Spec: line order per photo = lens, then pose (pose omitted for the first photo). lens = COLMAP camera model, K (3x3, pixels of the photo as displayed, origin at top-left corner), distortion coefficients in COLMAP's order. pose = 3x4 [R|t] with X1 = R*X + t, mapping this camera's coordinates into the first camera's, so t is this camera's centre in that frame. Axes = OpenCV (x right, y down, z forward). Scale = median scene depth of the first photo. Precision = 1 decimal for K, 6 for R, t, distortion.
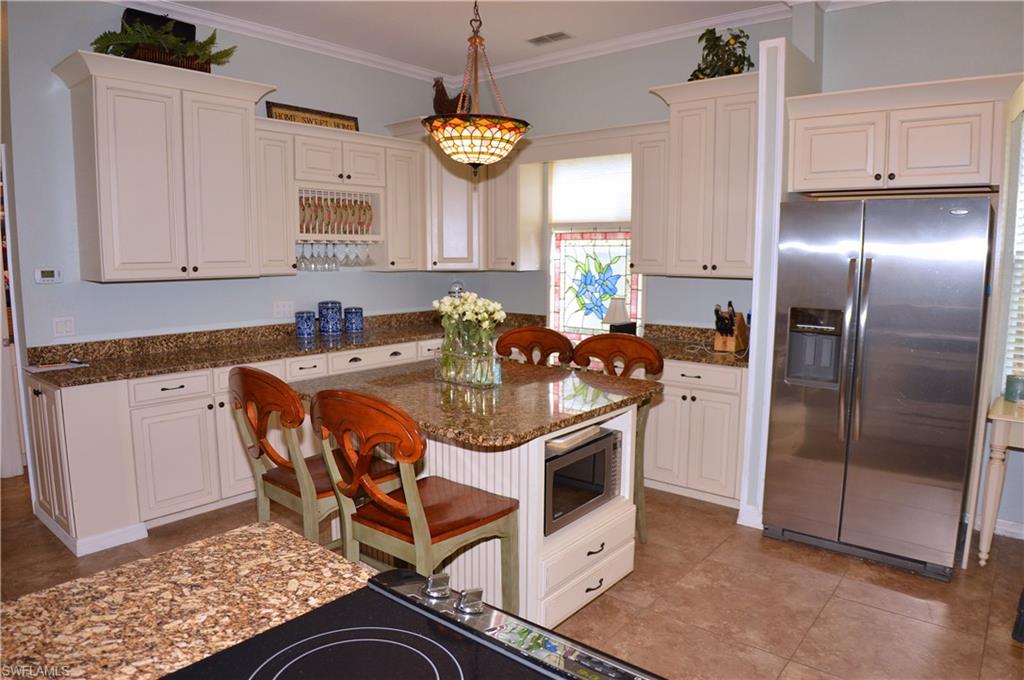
lens RADIAL K [[657.7, 0, 505.0], [0, 657.7, 339.6], [0, 0, 1]] dist [-0.092011, 0.011983]
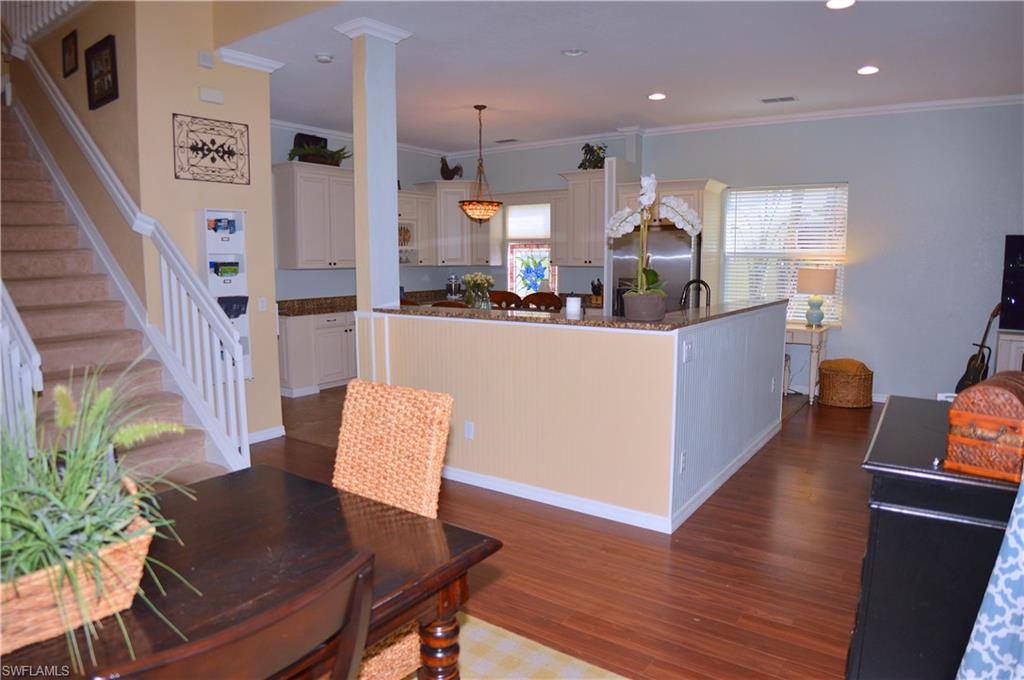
lens RADIAL K [[657.7, 0, 509.8], [0, 657.7, 337.7], [0, 0, 1]] dist [-0.092011, 0.011983]
pose [[0.995897, -0.015383, 0.089179, -0.102045], [0.016140, 0.999840, -0.007776, 0.122406], [-0.089046, 0.009184, 0.995985, -0.905772]]
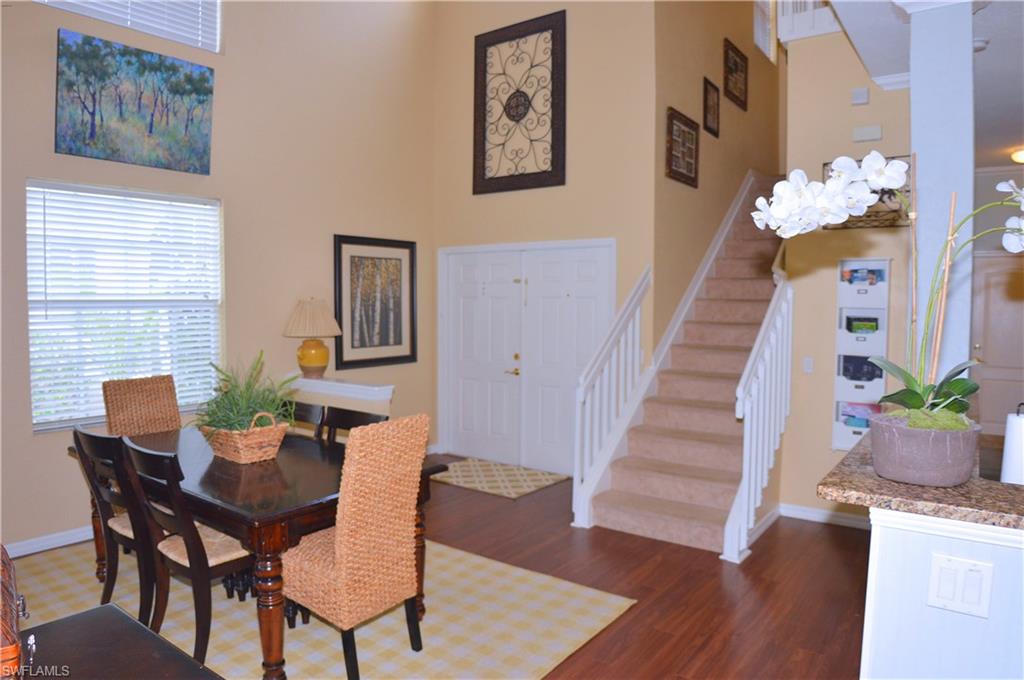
lens RADIAL K [[657.7, 0, 513.7], [0, 657.7, 335.0], [0, 0, 1]] dist [-0.092011, 0.011983]
pose [[0.063524, 0.056635, -0.996372, 0.443477], [-0.134543, 0.989760, 0.047681, 0.030060], [0.988870, 0.131026, 0.070493, -0.362502]]
